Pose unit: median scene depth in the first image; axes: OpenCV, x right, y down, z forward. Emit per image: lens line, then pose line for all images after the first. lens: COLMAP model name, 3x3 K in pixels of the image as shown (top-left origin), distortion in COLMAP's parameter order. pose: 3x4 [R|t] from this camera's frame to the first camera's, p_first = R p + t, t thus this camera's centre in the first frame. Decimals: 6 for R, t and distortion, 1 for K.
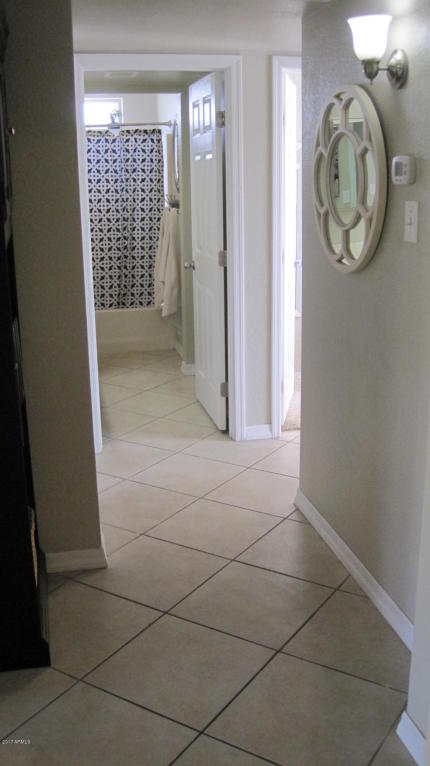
lens RADIAL K [[796.9, 0, 215.0], [0, 796.9, 383.0], [0, 0, 1]] dist [-0.190919, 0.190224]
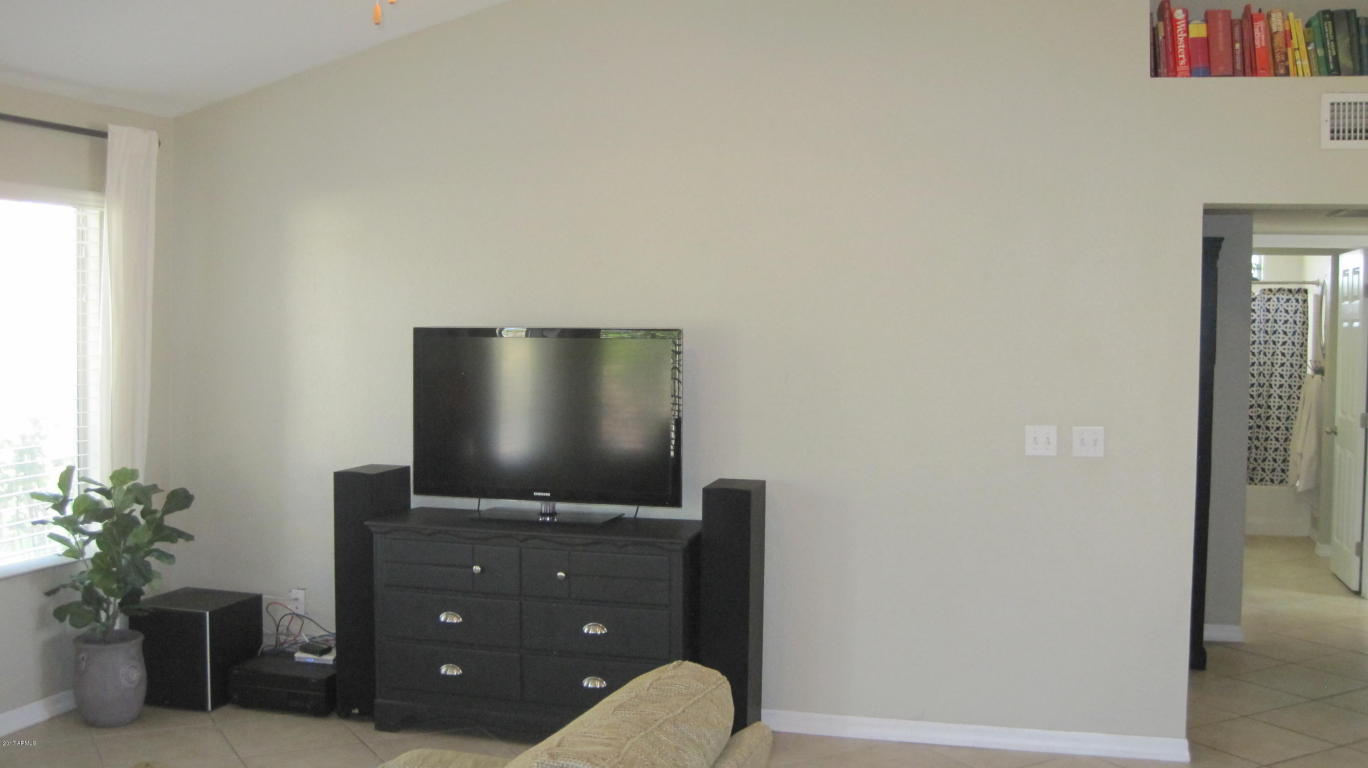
lens RADIAL K [[1420.3, 0, 684.4], [0, 1420.3, 359.5], [0, 0, 1]] dist [-0.188011, 0.174933]
pose [[0.885409, 0.044111, -0.462716, 0.032834], [-0.150034, 0.969323, -0.194685, 0.173791], [0.439933, 0.241799, 0.864865, -0.675903]]
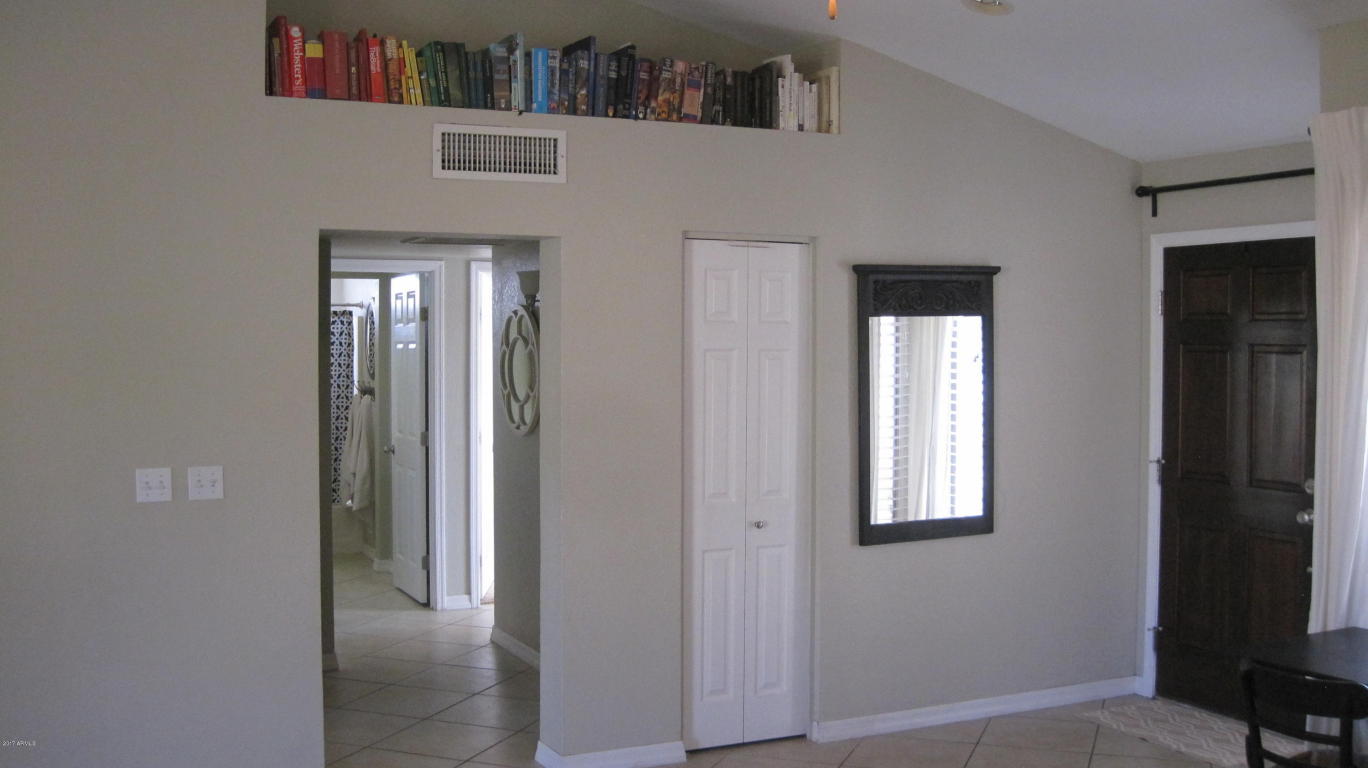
lens RADIAL K [[1423.2, 0, 684.0], [0, 1423.2, 384.0], [0, 0, 1]] dist [-0.190919, 0.190224]
pose [[0.976690, 0.012373, 0.214296, -0.040782], [0.038322, 0.972247, -0.230796, 0.159064], [-0.211204, 0.233629, 0.949110, -0.642490]]
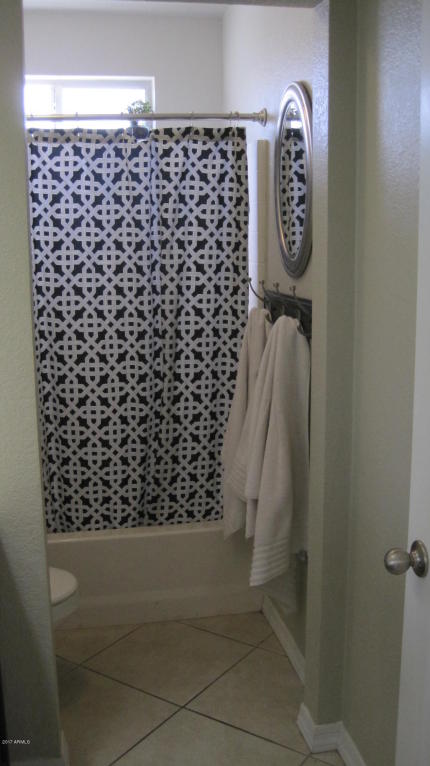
lens RADIAL K [[796.9, 0, 215.0], [0, 796.9, 383.0], [0, 0, 1]] dist [-0.190919, 0.190224]
pose [[0.999633, 0.008528, -0.025712, -0.072008], [-0.010545, 0.996792, -0.079337, -0.147617], [0.024953, 0.079579, 0.996516, 0.571903]]
